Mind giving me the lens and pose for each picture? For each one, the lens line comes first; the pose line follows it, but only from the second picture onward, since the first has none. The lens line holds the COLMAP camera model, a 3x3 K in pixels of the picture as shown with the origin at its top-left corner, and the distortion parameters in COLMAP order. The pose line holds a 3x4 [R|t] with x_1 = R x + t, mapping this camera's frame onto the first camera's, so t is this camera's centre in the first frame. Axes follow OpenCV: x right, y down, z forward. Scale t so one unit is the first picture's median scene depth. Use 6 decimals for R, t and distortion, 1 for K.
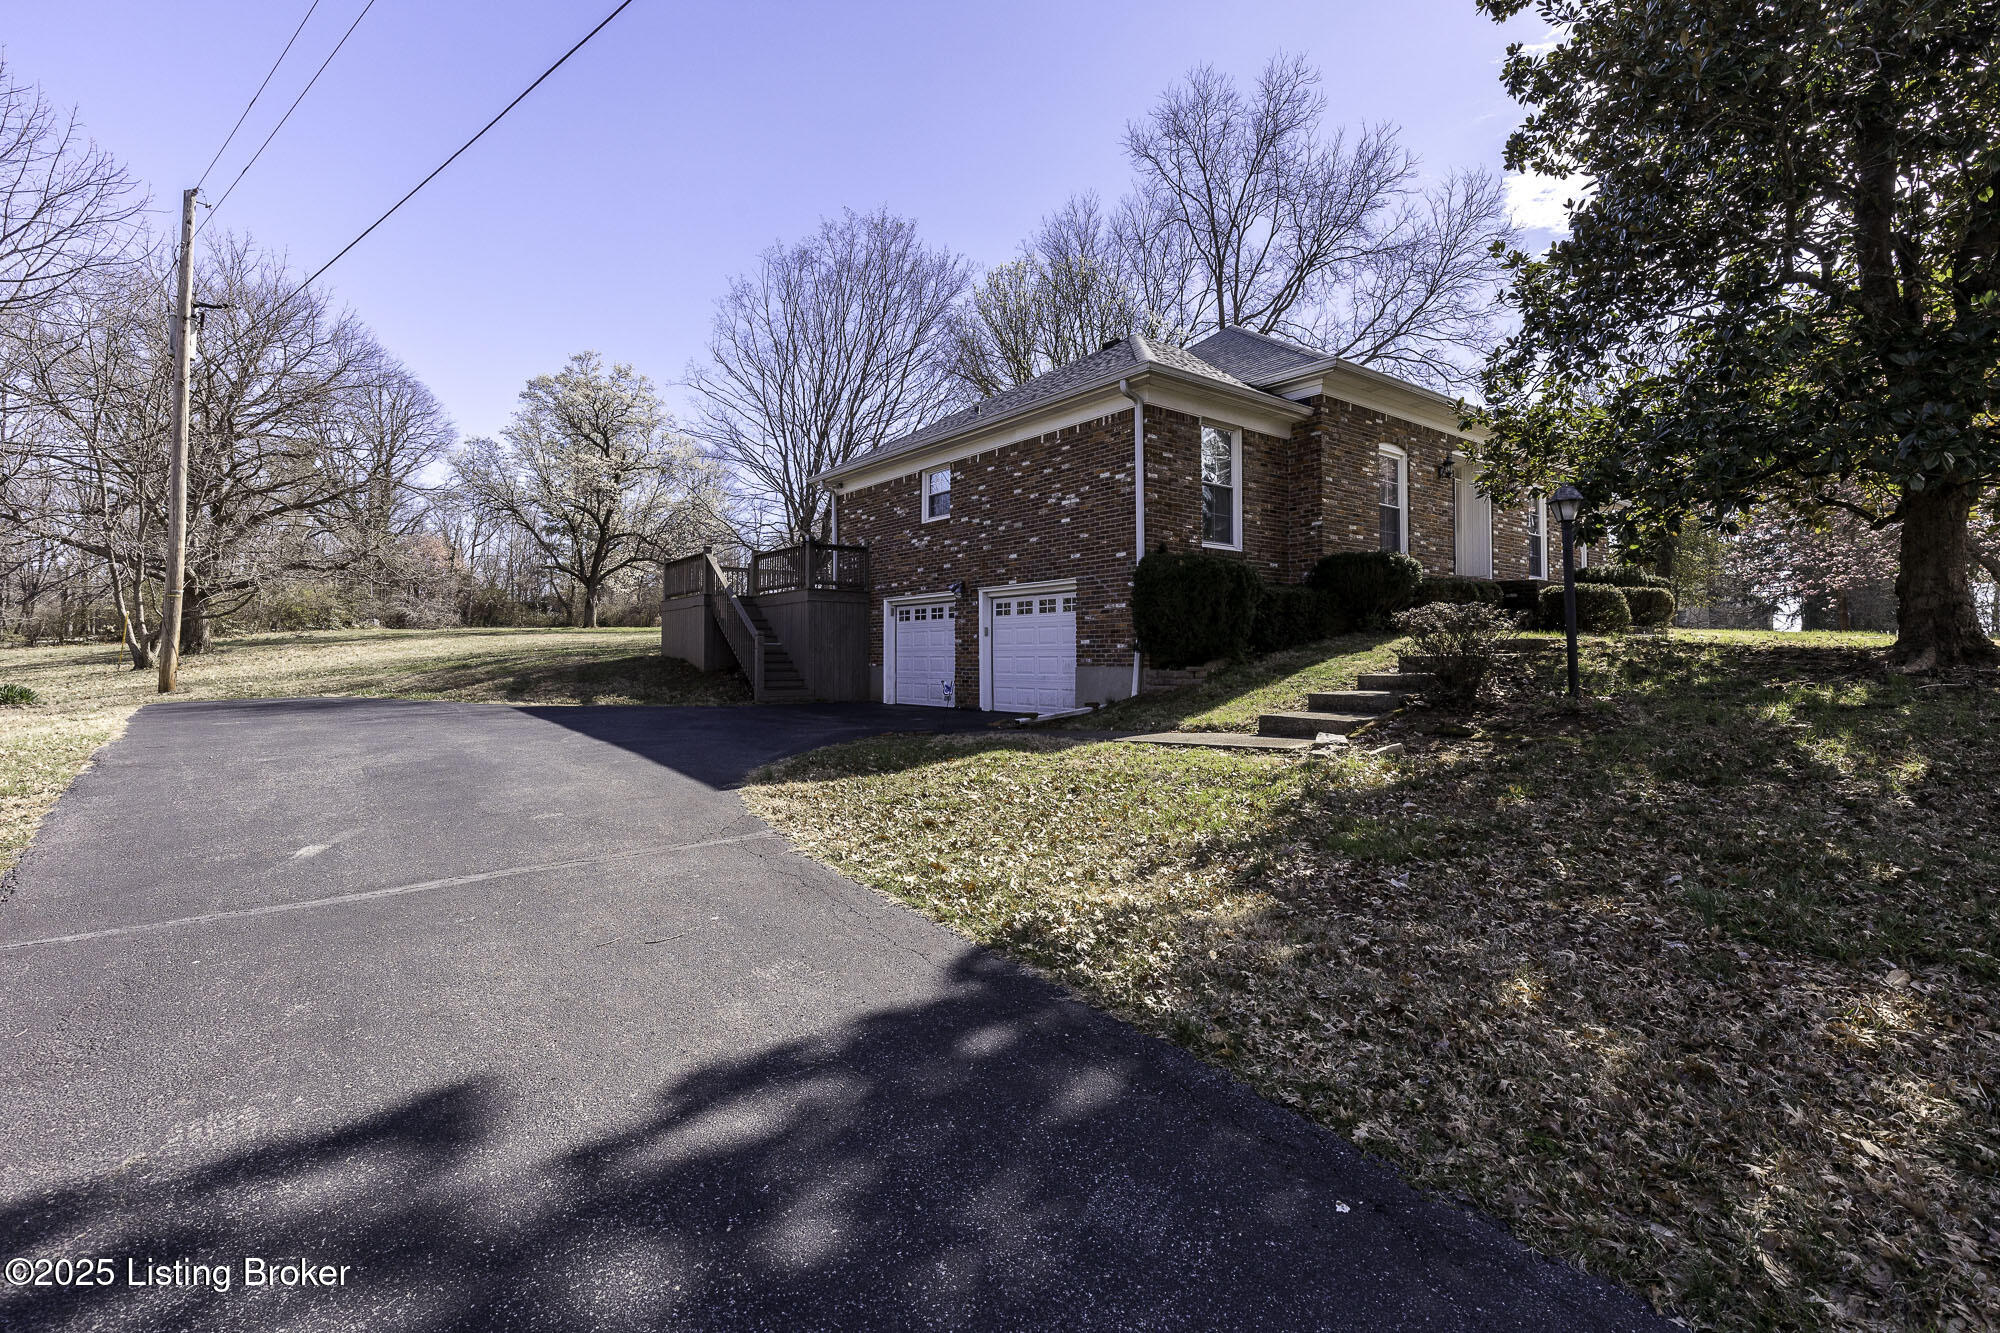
lens RADIAL K [[924.9, 0, 998.8], [0, 924.9, 651.2], [0, 0, 1]] dist [0.004950, 0.000267]
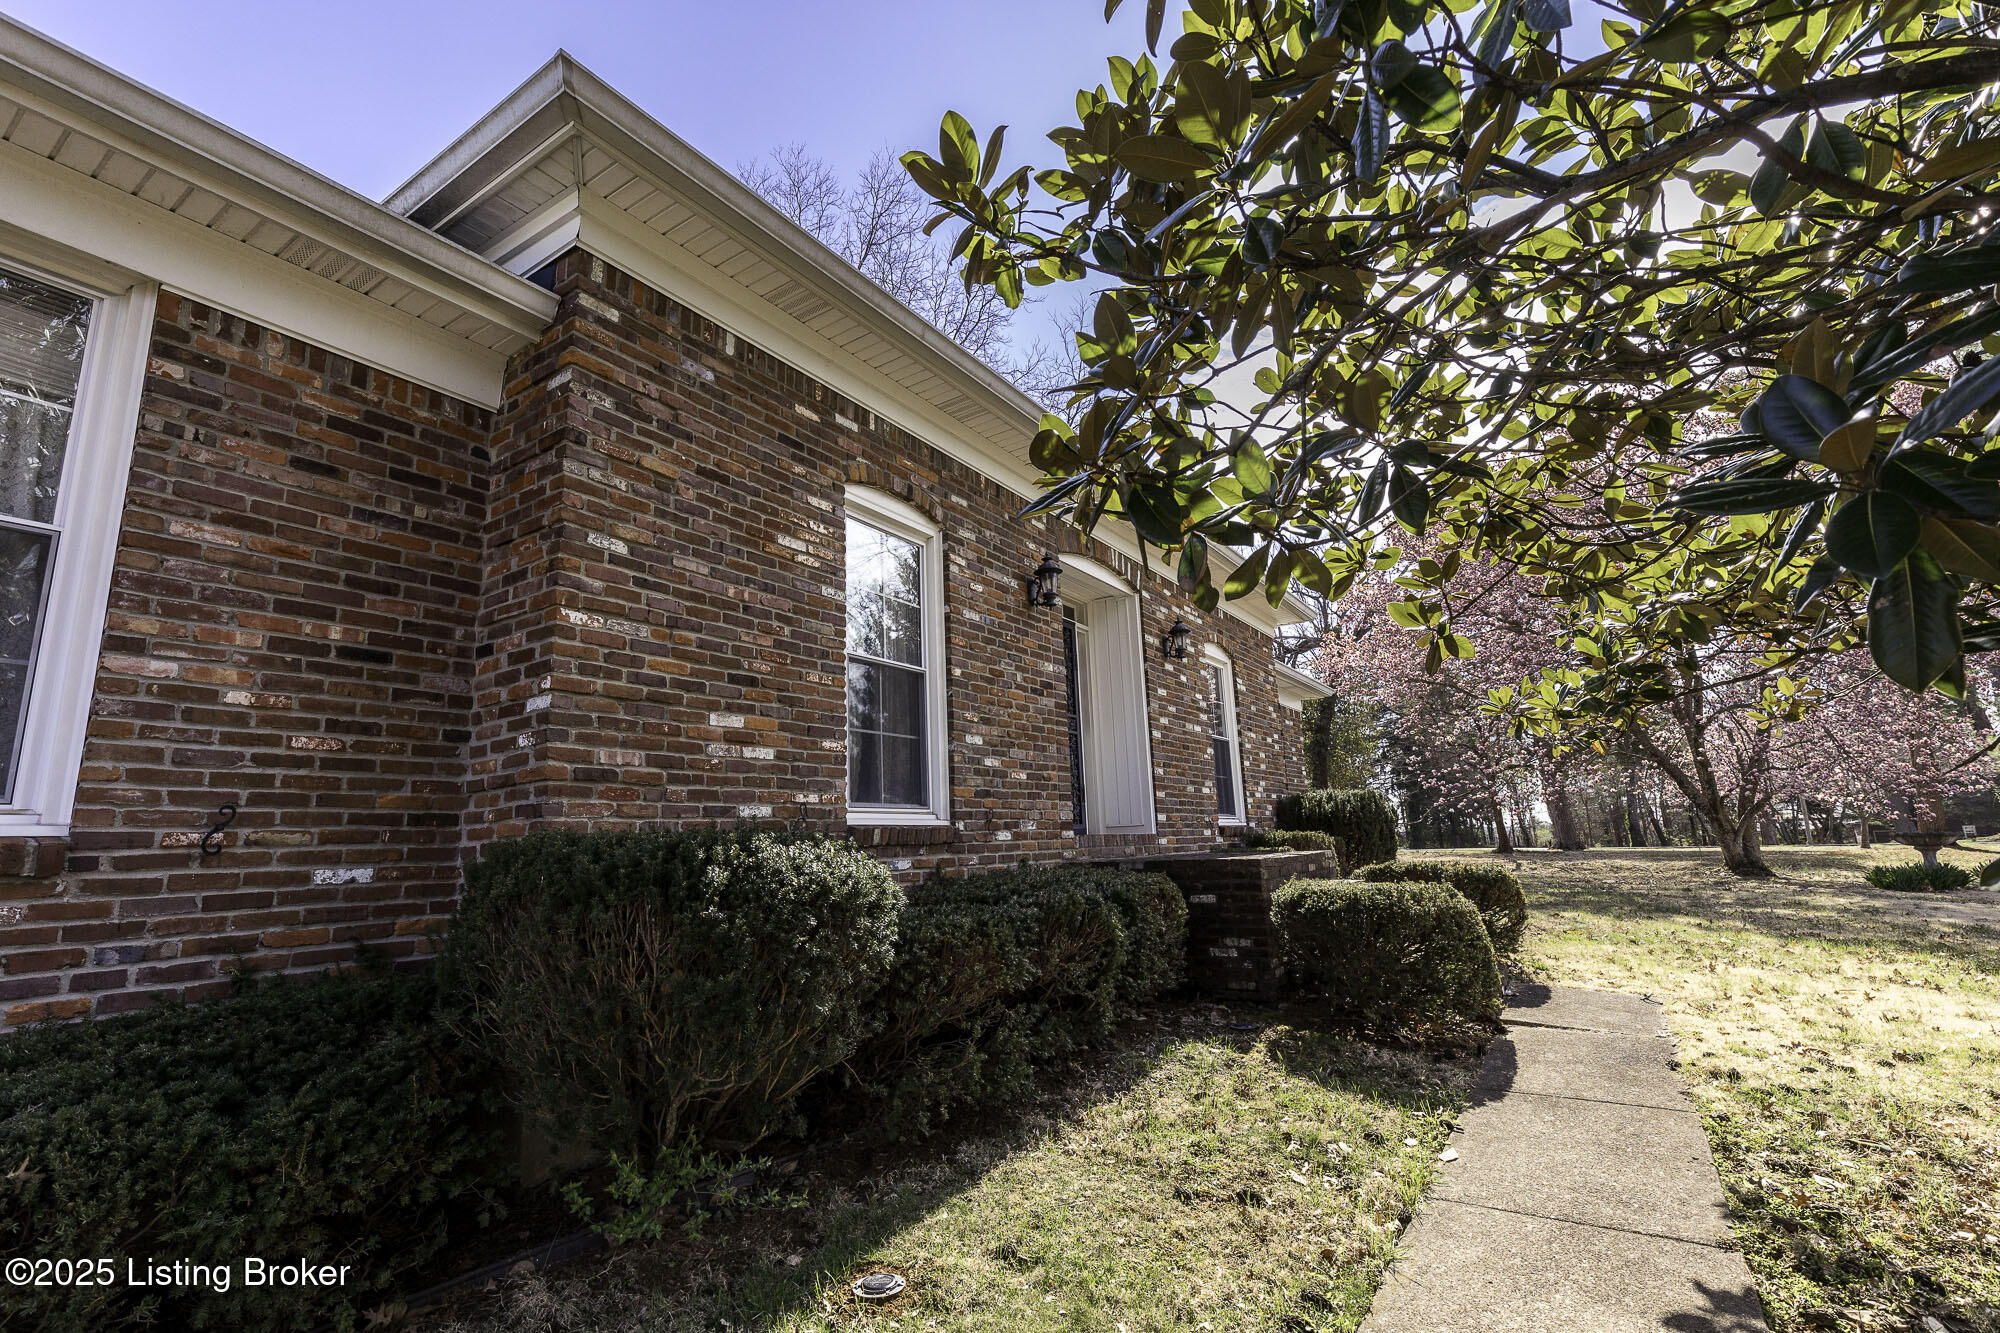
lens RADIAL K [[924.9, 0, 998.7], [0, 924.9, 663.6], [0, 0, 1]] dist [0.004950, 0.000267]
pose [[0.947893, 0.032924, 0.316883, 0.375726], [0.027491, 0.982483, -0.184314, -0.096695], [-0.317401, 0.183421, 0.930383, 0.706489]]
